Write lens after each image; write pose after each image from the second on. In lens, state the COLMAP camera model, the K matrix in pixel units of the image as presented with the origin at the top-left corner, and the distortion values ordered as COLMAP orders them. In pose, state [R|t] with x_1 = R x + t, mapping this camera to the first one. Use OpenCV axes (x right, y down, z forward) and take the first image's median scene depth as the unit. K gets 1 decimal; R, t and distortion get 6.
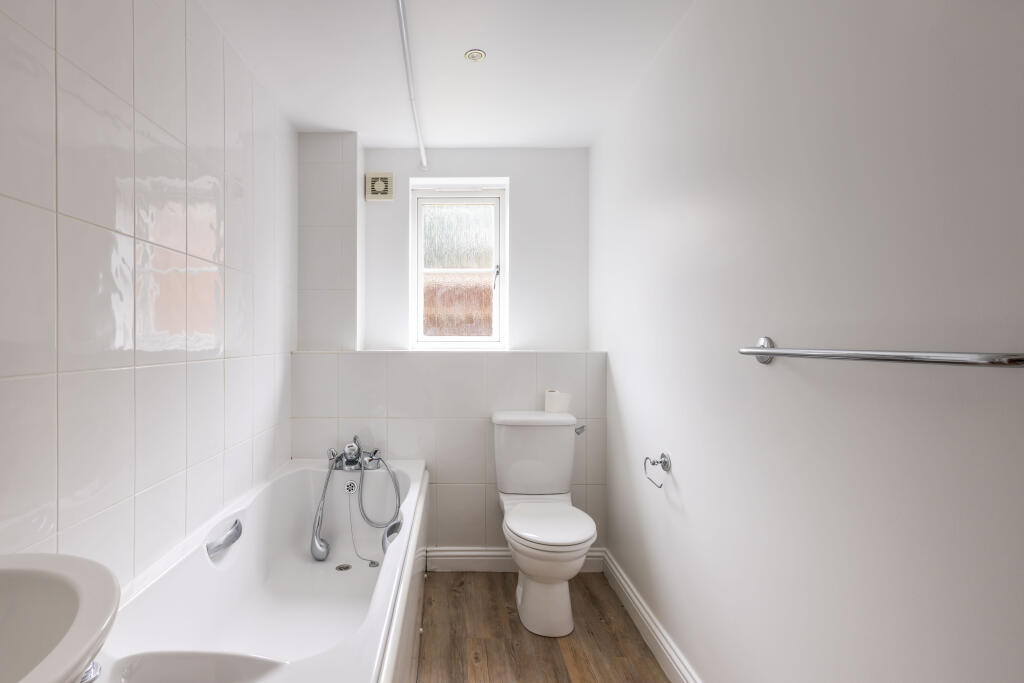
lens RADIAL K [[498.1, 0, 478.3], [0, 498.1, 343.2], [0, 0, 1]] dist [-0.001760, -0.000278]
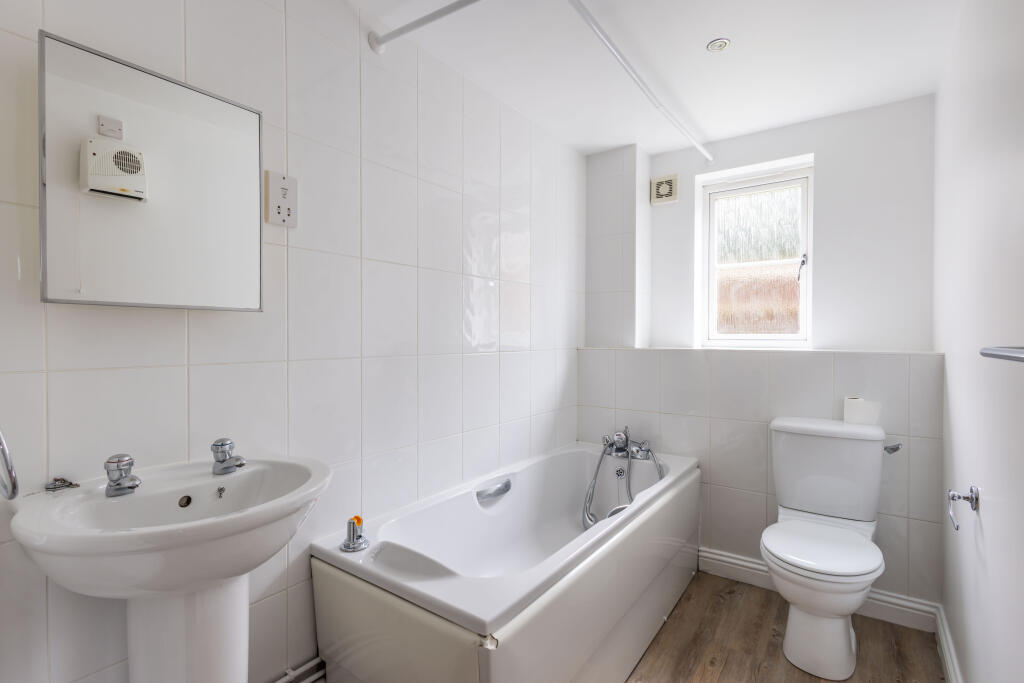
lens RADIAL K [[480.6, 0, 512.0], [0, 480.6, 341.5], [0, 0, 1]] dist [-0.011529, -0.000622]
pose [[0.815661, 0.004321, -0.578514, 0.144439], [-0.004320, 0.999990, 0.001379, 0.001545], [0.578514, 0.001374, 0.815671, 0.004537]]
